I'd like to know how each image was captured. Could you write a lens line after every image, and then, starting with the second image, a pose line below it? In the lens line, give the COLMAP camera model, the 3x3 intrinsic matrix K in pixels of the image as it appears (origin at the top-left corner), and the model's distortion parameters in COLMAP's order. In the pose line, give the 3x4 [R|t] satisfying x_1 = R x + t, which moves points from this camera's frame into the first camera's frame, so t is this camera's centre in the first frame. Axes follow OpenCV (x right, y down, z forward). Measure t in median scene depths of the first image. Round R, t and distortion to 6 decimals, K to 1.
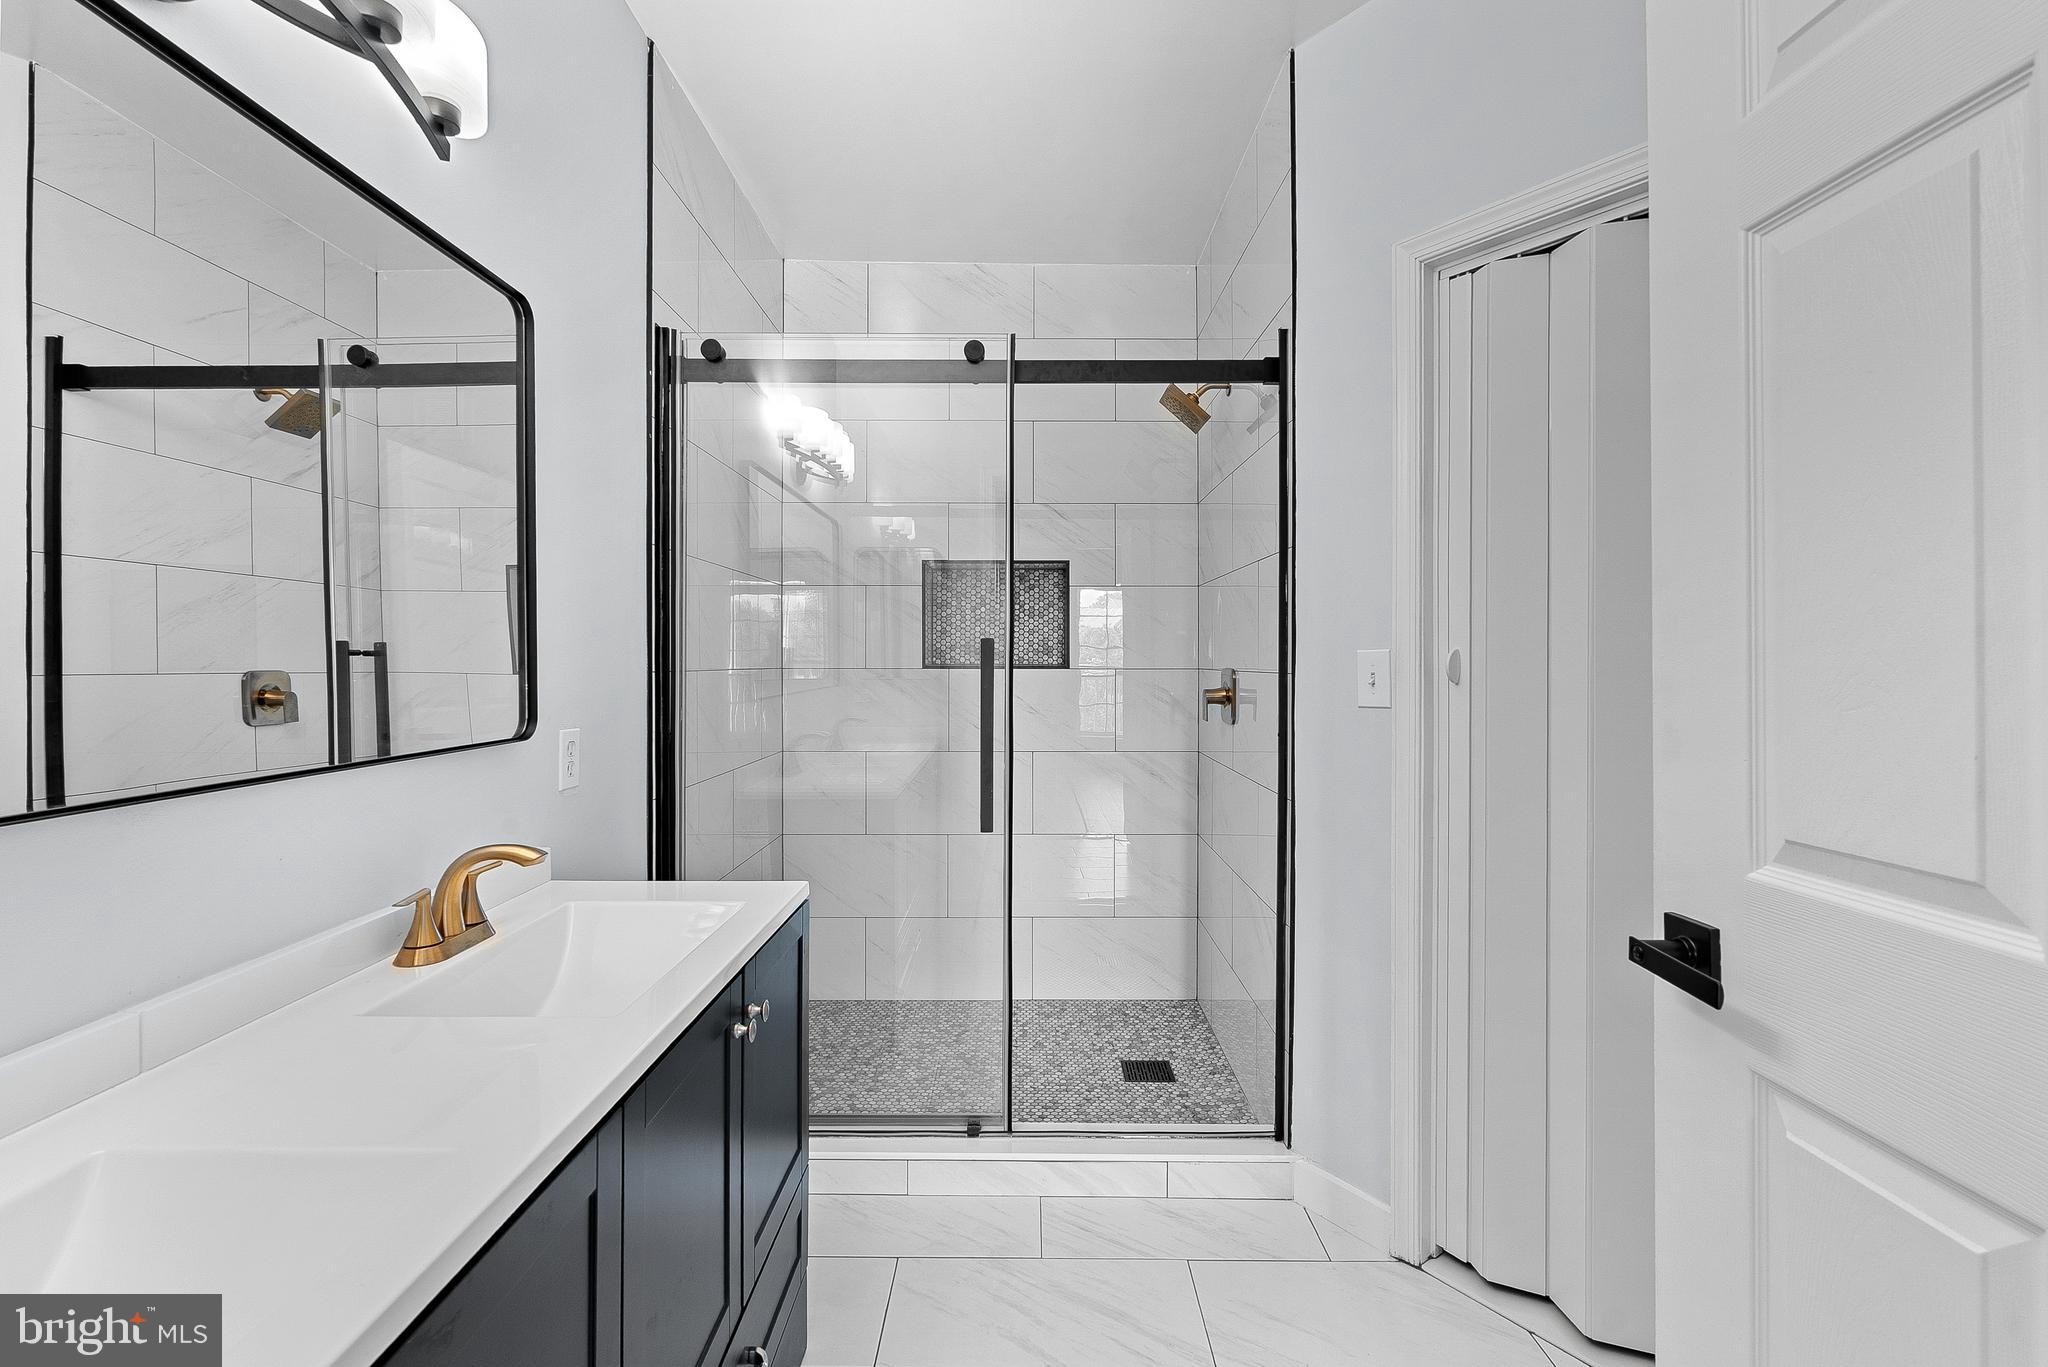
lens RADIAL K [[915.7, 0, 1028.7], [0, 915.7, 647.1], [0, 0, 1]] dist [-0.008553, 0.002127]
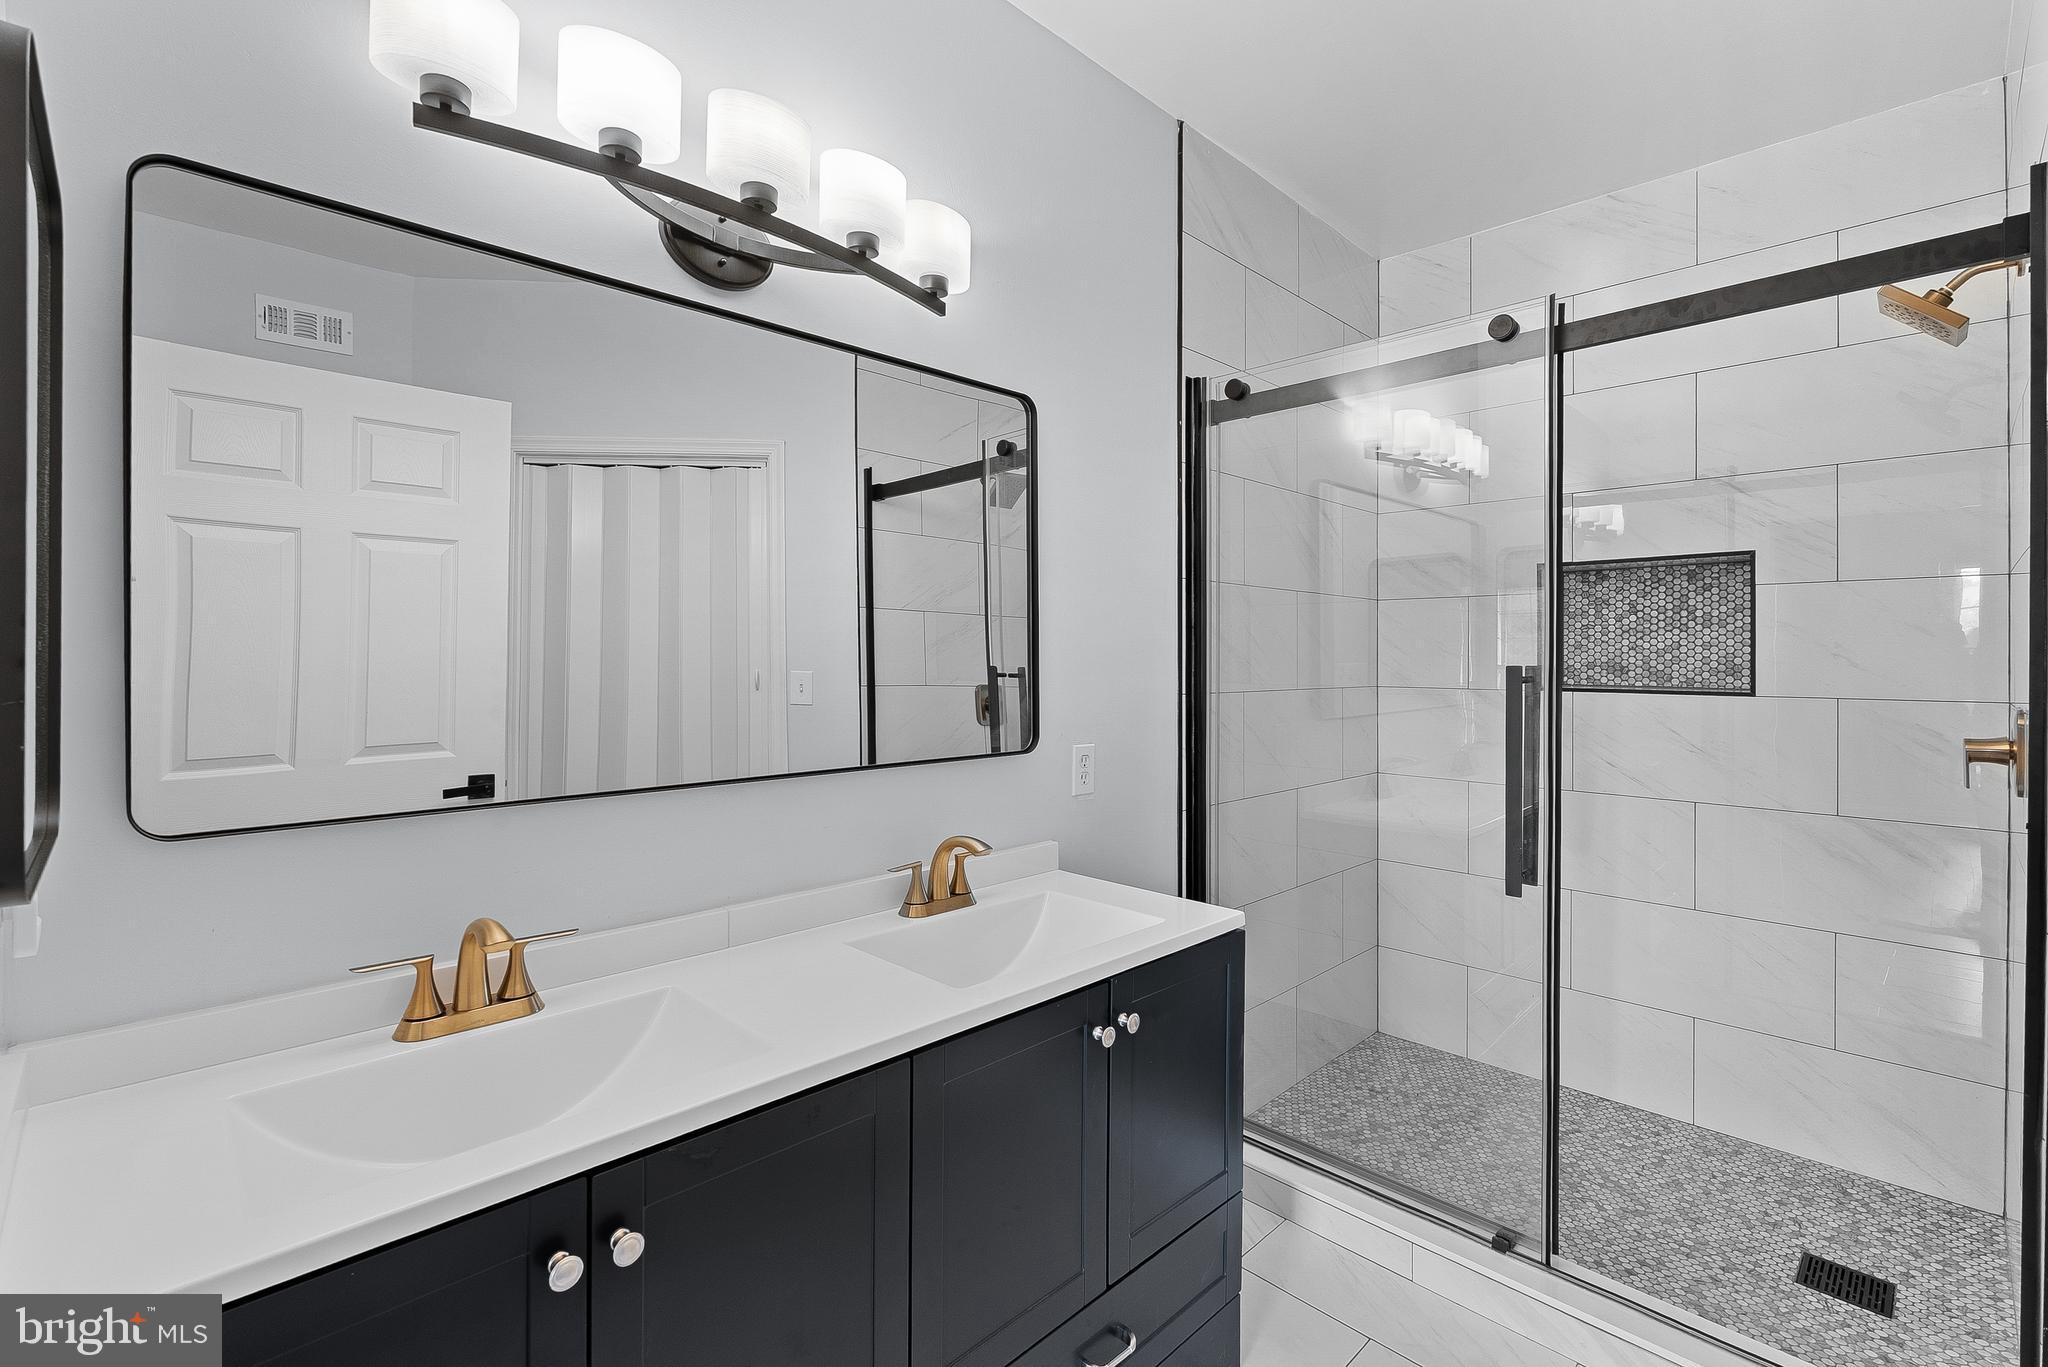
lens RADIAL K [[915.7, 0, 1023.3], [0, 915.7, 647.7], [0, 0, 1]] dist [-0.008553, 0.002127]
pose [[0.701187, -0.006802, -0.712945, 0.201608], [0.006463, 0.999974, -0.003184, -0.022886], [0.712948, -0.002375, 0.701213, 0.076386]]
